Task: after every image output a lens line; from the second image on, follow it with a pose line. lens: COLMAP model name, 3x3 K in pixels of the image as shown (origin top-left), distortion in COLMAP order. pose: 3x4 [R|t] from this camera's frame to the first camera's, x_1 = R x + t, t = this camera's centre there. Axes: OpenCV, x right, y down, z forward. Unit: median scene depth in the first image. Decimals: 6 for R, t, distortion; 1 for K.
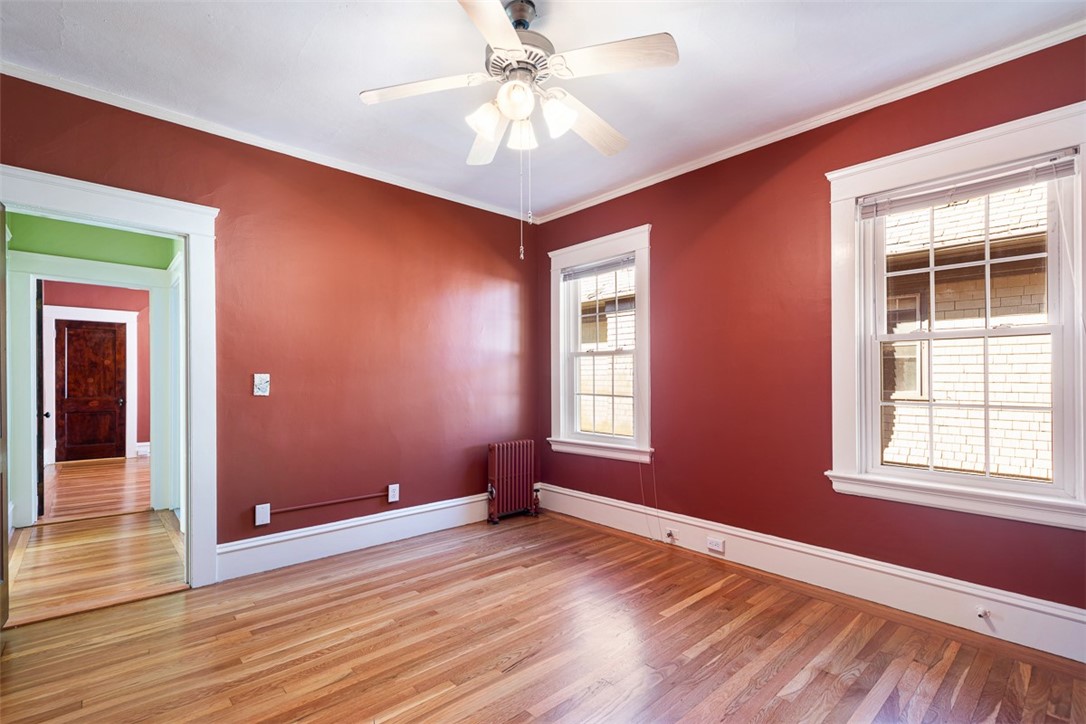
lens RADIAL K [[492.6, 0, 546.5], [0, 492.6, 365.6], [0, 0, 1]] dist [0.011150, -0.002700]
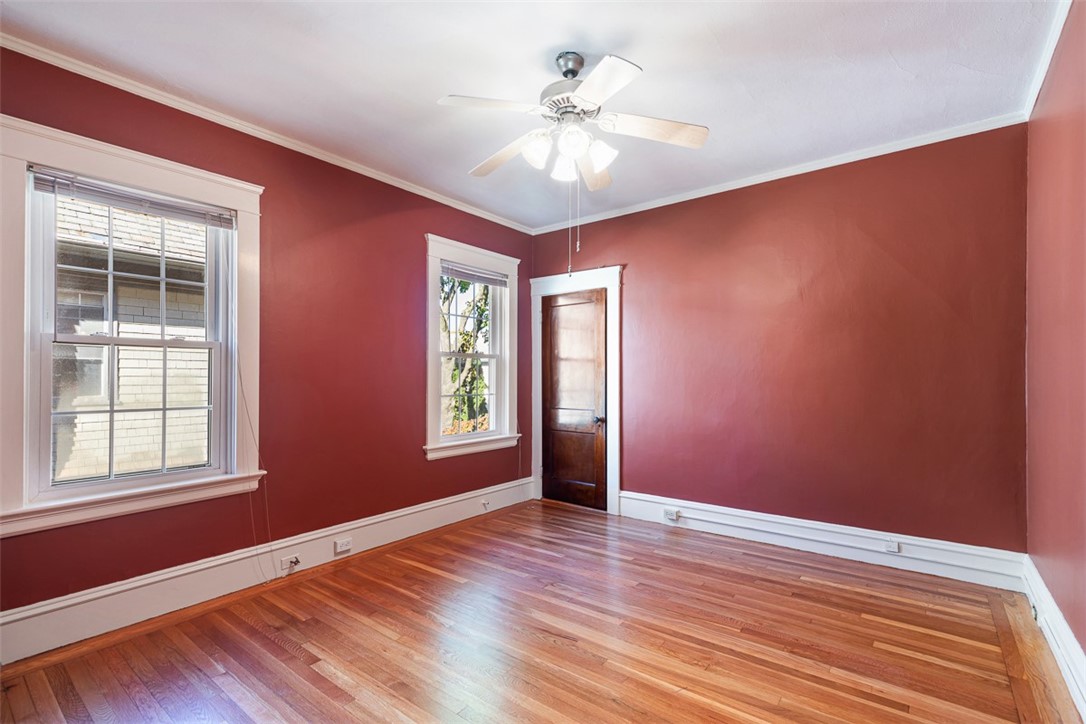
lens RADIAL K [[492.6, 0, 536.8], [0, 492.6, 363.5], [0, 0, 1]] dist [0.011150, -0.002700]
pose [[-0.149988, 0.031031, 0.988201, -0.558196], [-0.018392, 0.999247, -0.034169, 0.014109], [-0.988517, -0.023300, -0.149304, 0.591560]]
